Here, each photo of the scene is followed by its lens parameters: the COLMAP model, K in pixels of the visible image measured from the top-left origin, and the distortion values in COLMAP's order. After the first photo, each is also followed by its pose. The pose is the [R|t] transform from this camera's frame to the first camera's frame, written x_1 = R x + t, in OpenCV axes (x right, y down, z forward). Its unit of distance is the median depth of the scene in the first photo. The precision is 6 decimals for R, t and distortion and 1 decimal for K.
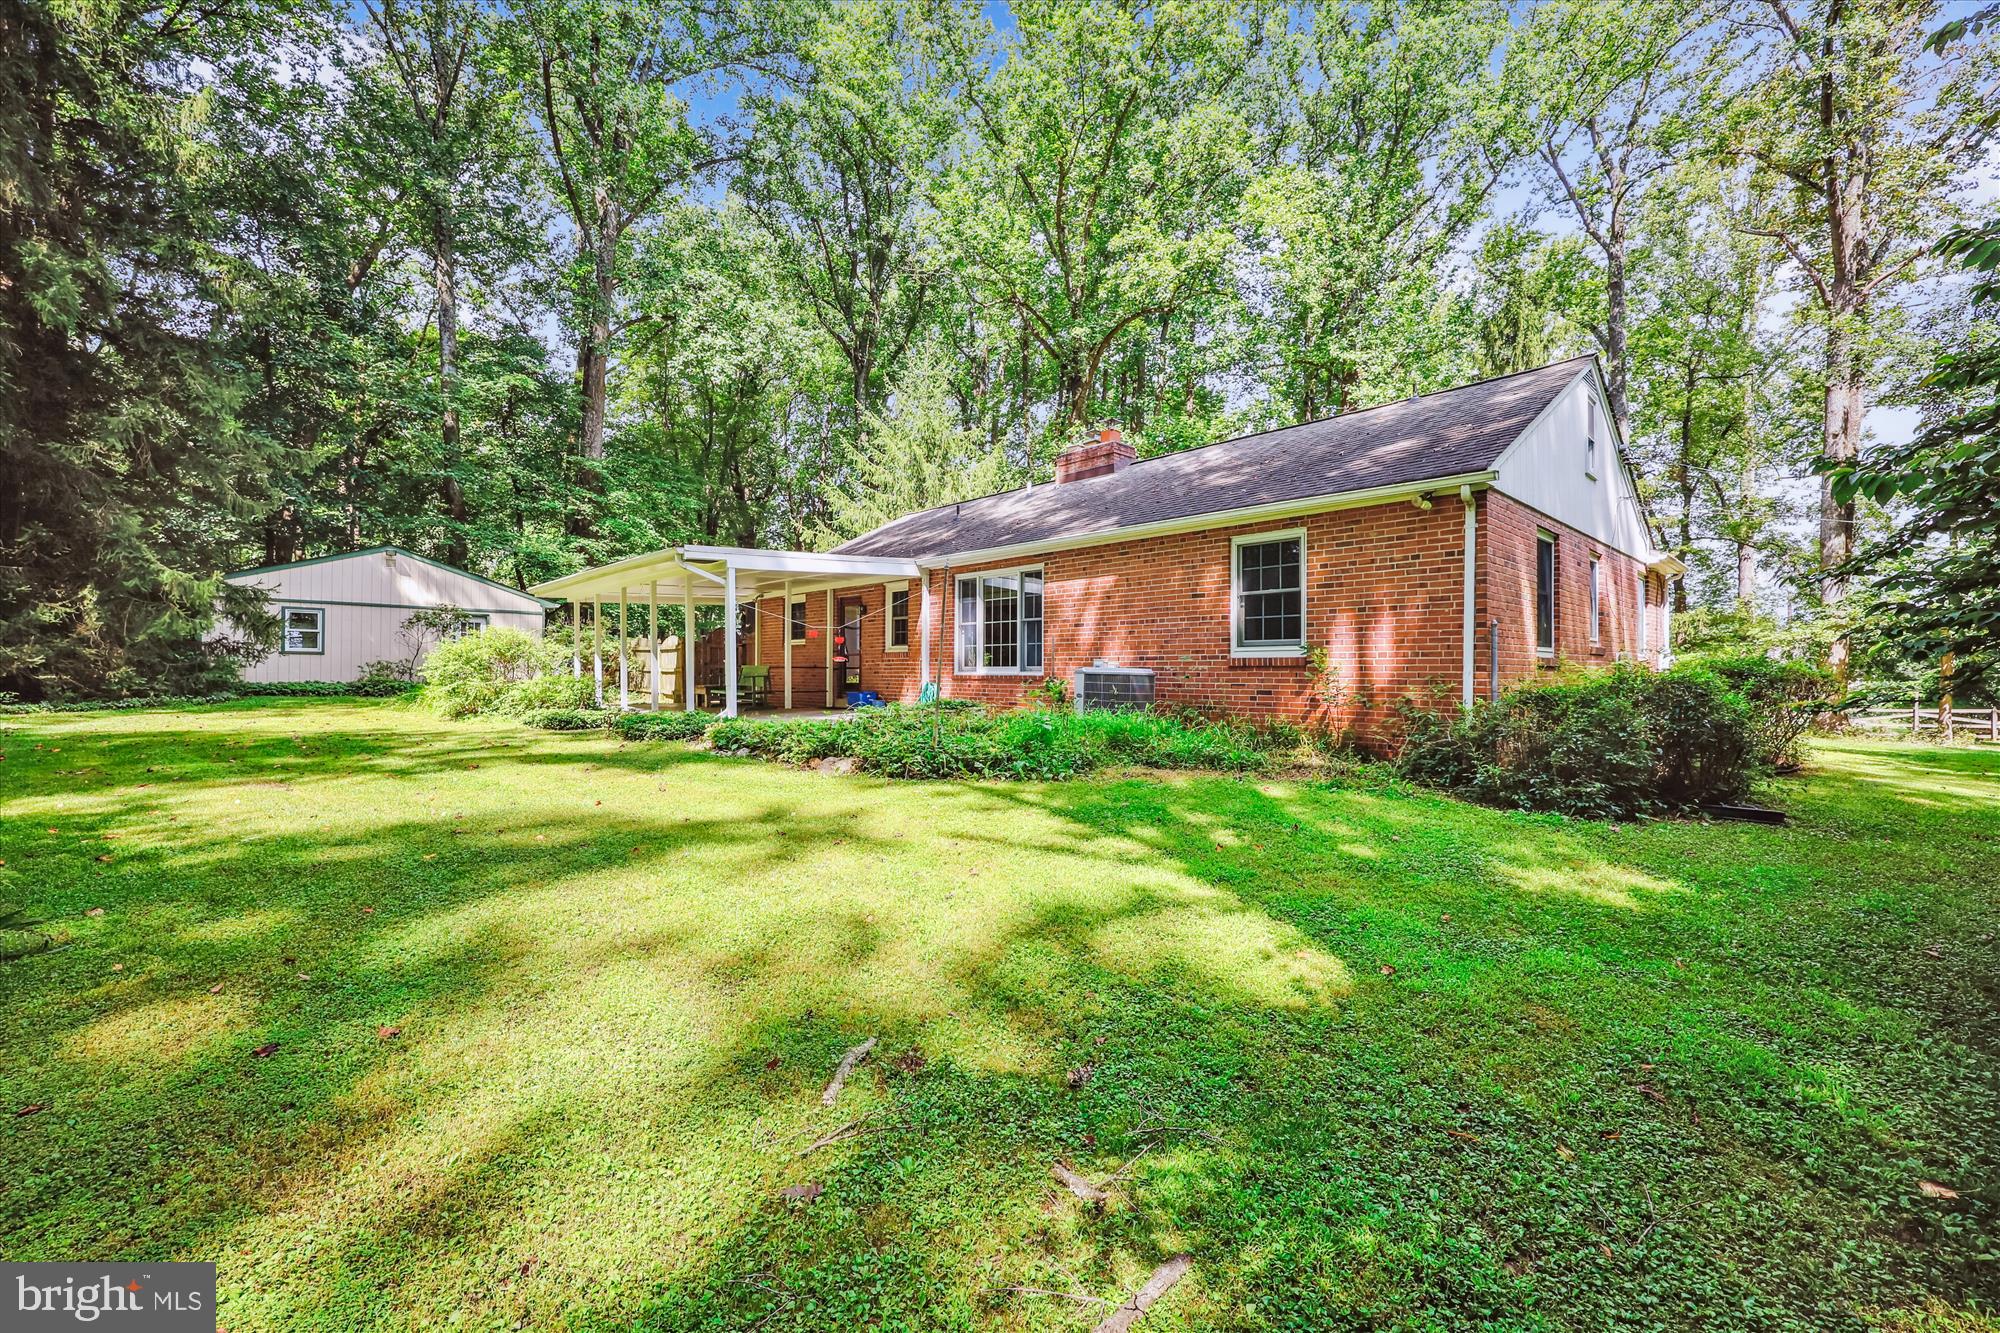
lens RADIAL K [[812.0, 0, 1009.4], [0, 812.0, 665.5], [0, 0, 1]] dist [-0.001098, 0.000054]
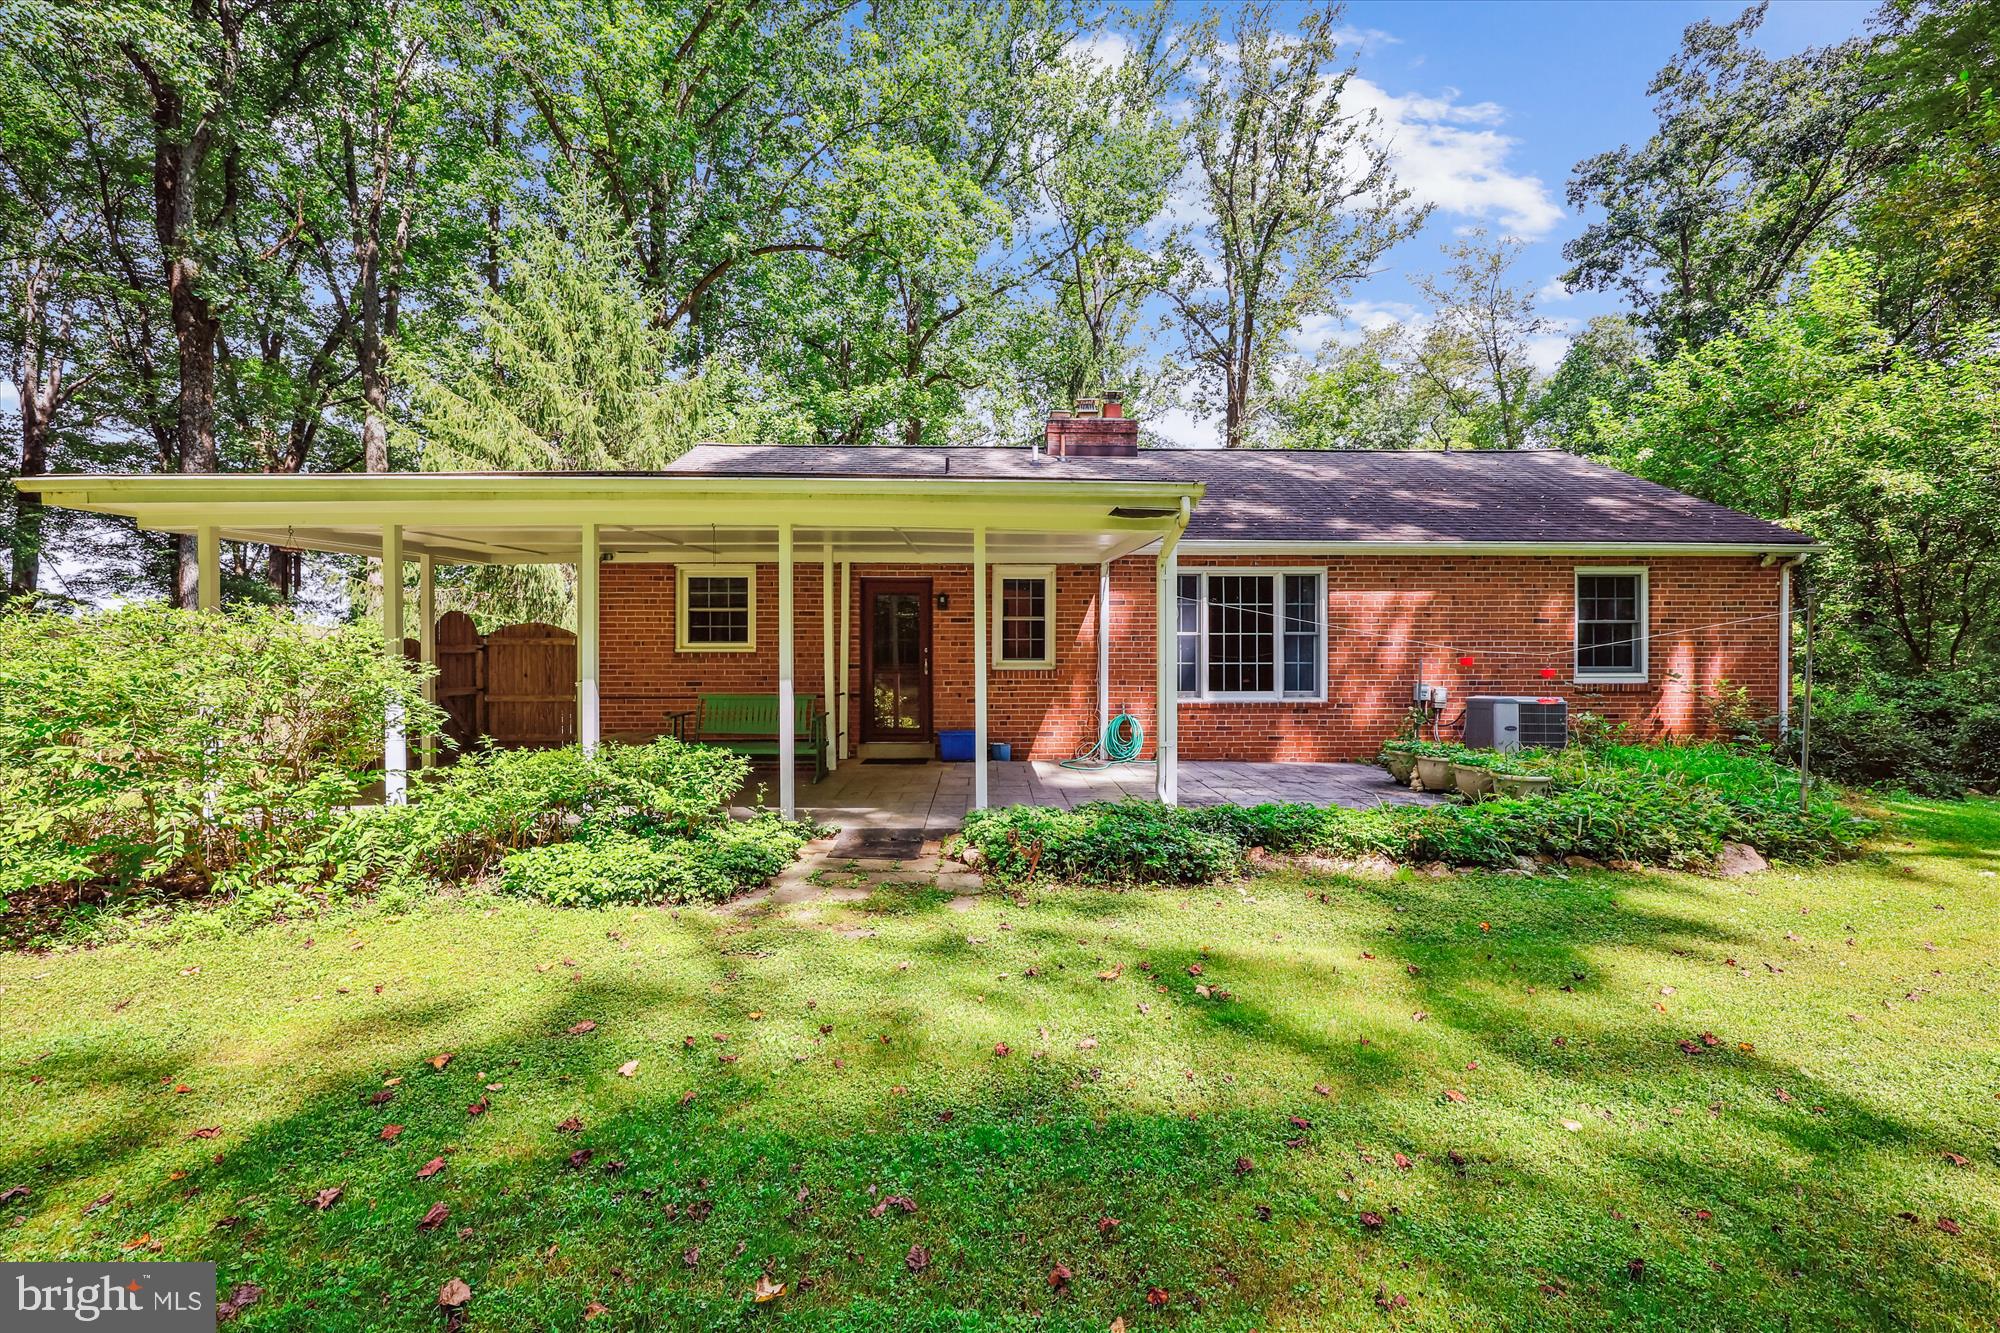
lens RADIAL K [[812.0, 0, 1009.4], [0, 812.0, 665.5], [0, 0, 1]] dist [-0.001098, 0.000054]
pose [[0.664813, 0.025056, 0.746589, -0.948205], [-0.001939, 0.999492, -0.031817, 0.002258], [-0.747007, 0.019704, 0.664524, 0.831149]]
